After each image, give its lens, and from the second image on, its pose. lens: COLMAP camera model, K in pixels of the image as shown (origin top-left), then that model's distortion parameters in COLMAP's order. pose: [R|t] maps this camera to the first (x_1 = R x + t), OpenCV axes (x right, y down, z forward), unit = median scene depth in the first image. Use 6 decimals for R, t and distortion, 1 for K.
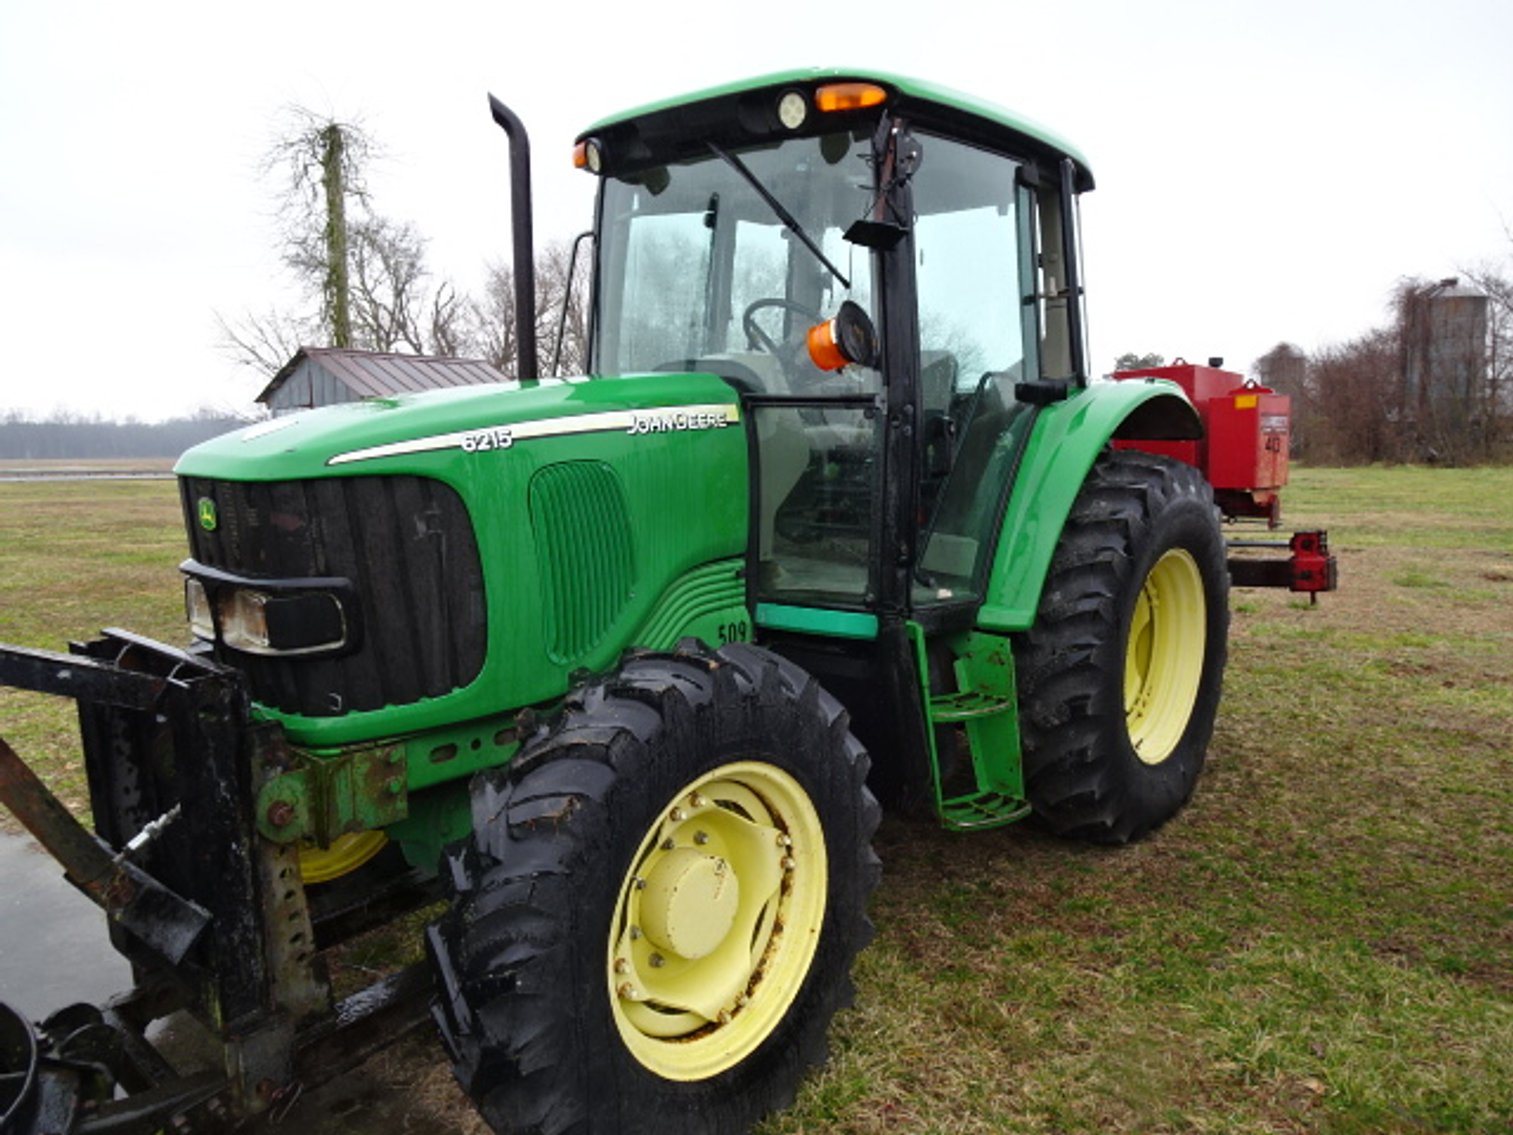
lens RADIAL K [[1043.2, 0, 756.5], [0, 1043.2, 567.5], [0, 0, 1]] dist [-0.005881, -0.000850]
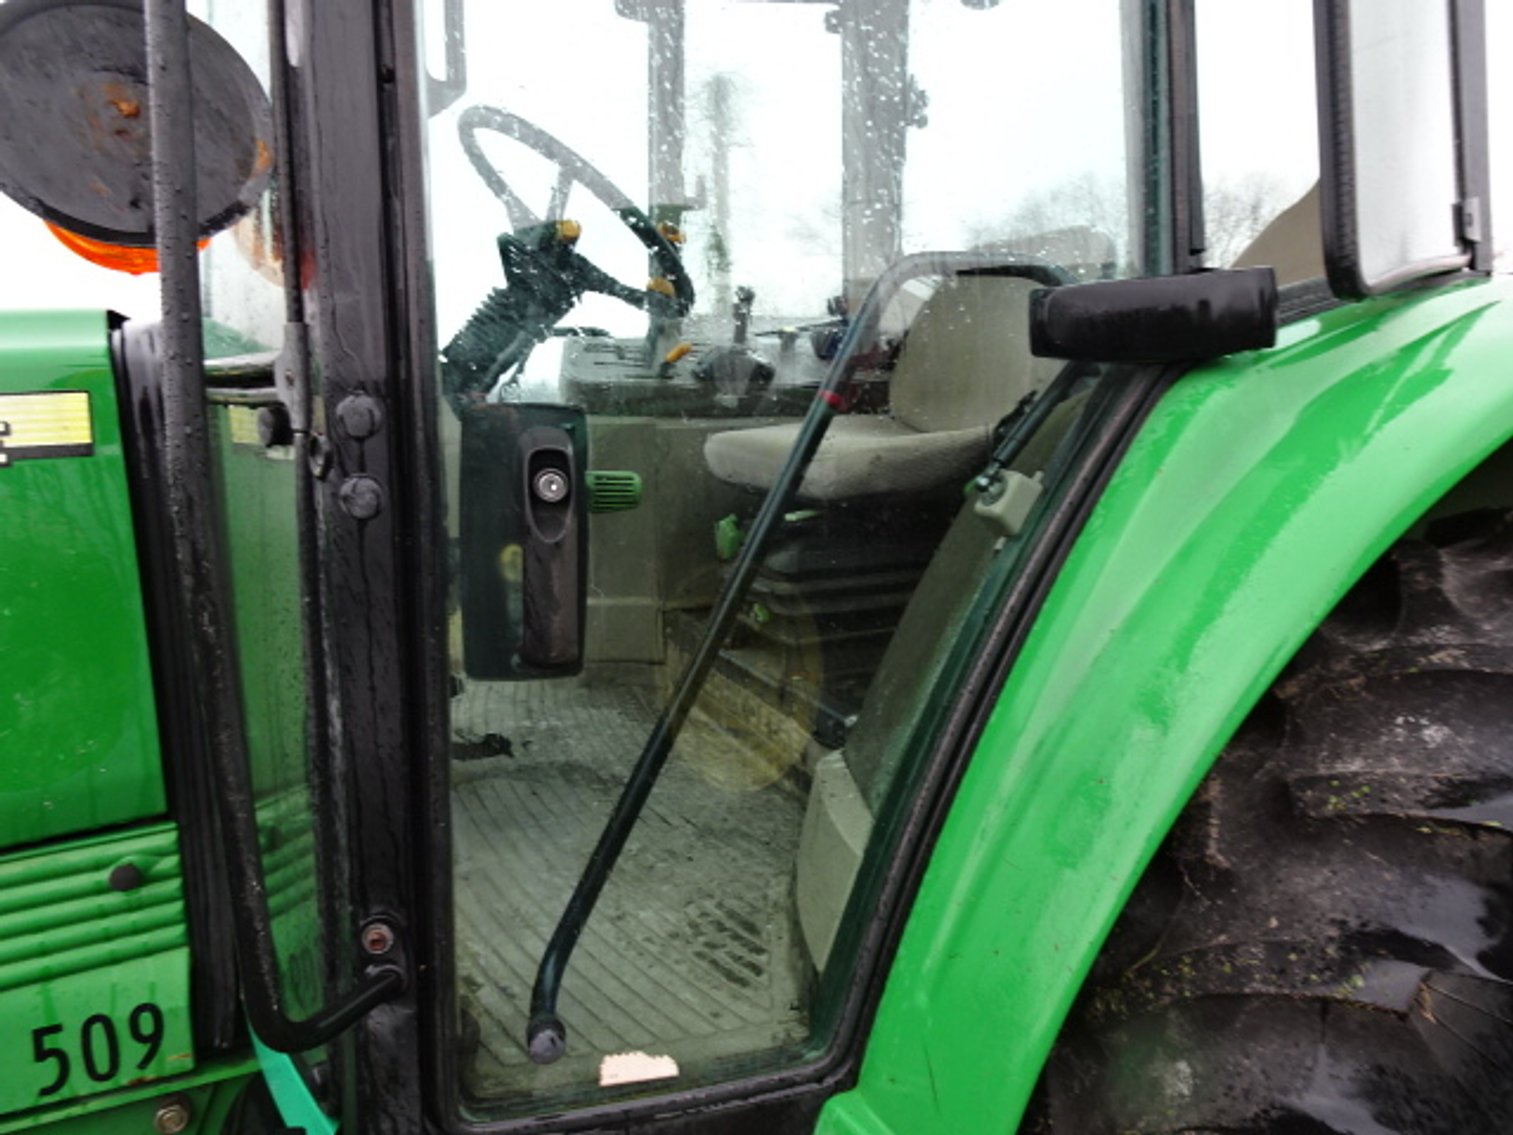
lens RADIAL K [[1033.5, 0, 756.5], [0, 1033.5, 567.5], [0, 0, 1]] dist [0.003049, 0.001810]
pose [[0.909189, 0.047991, -0.413610, 0.064595], [-0.043095, 0.998847, 0.021166, -0.023445], [0.414148, -0.001419, 0.910208, 0.156418]]
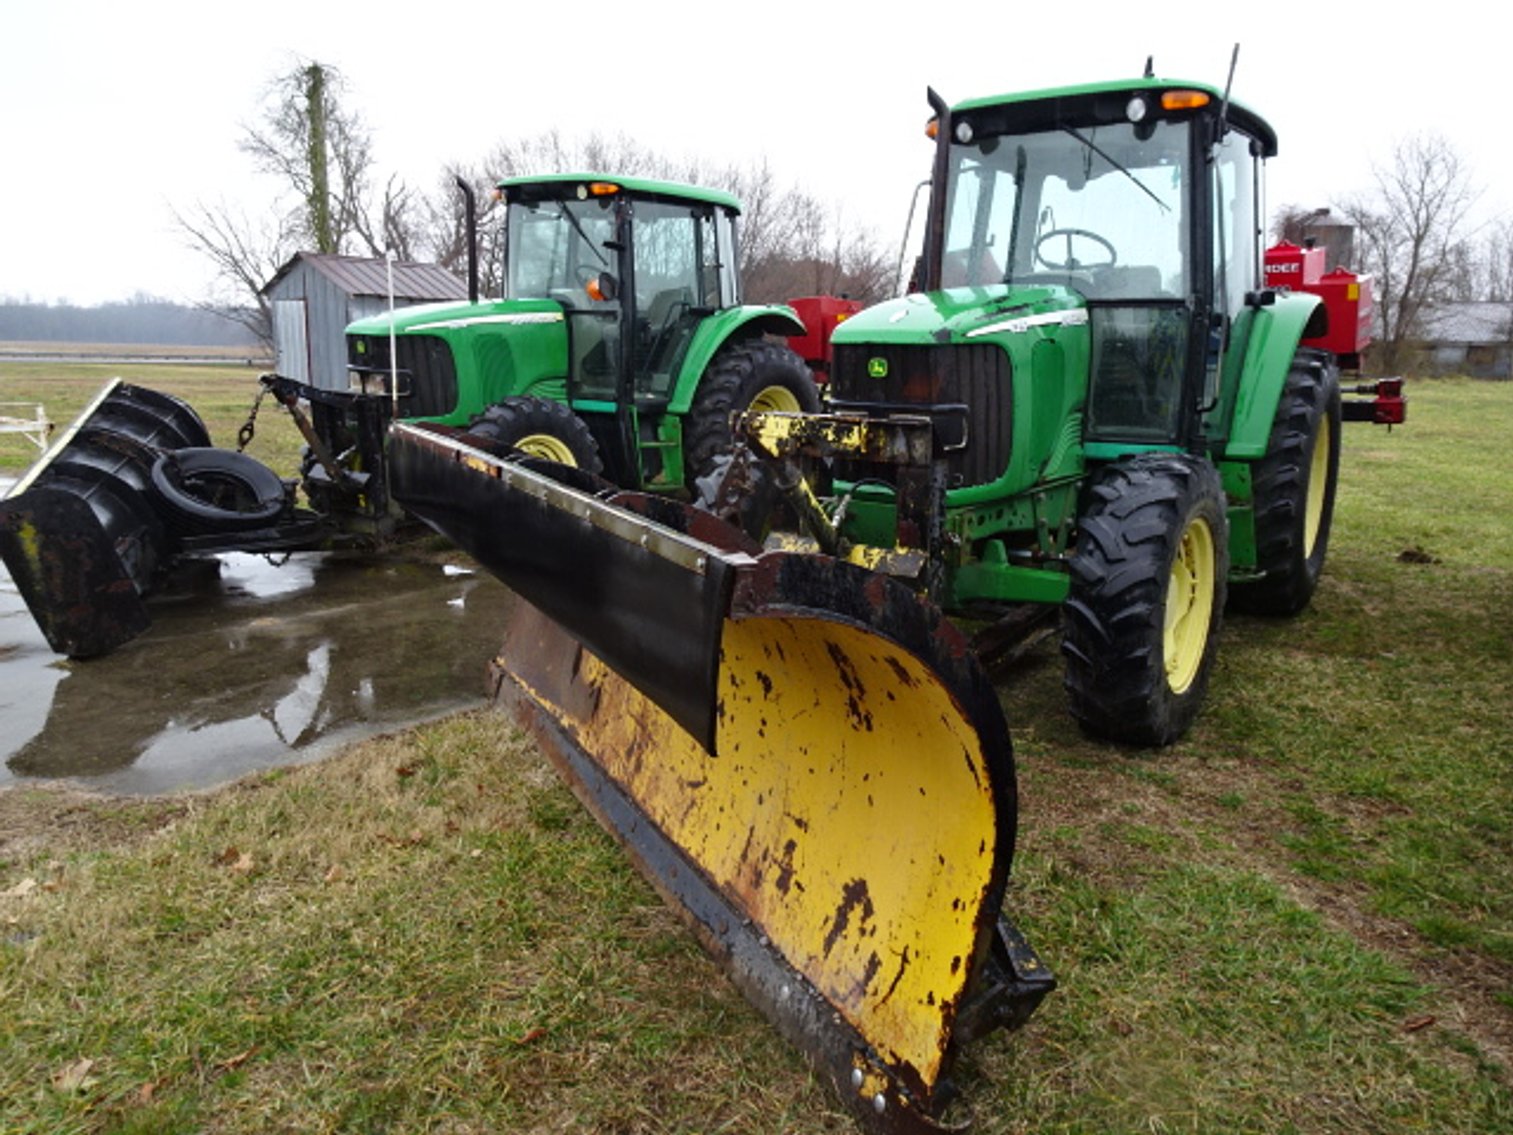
lens RADIAL K [[1057.0, 0, 756.5], [0, 1057.0, 567.5], [0, 0, 1]] dist [-0.001893, -0.002201]
pose [[0.998949, 0.019580, 0.041434, 0.068116], [-0.023152, 0.995891, 0.087555, 0.040776], [-0.039550, -0.088423, 0.995298, -0.298830]]
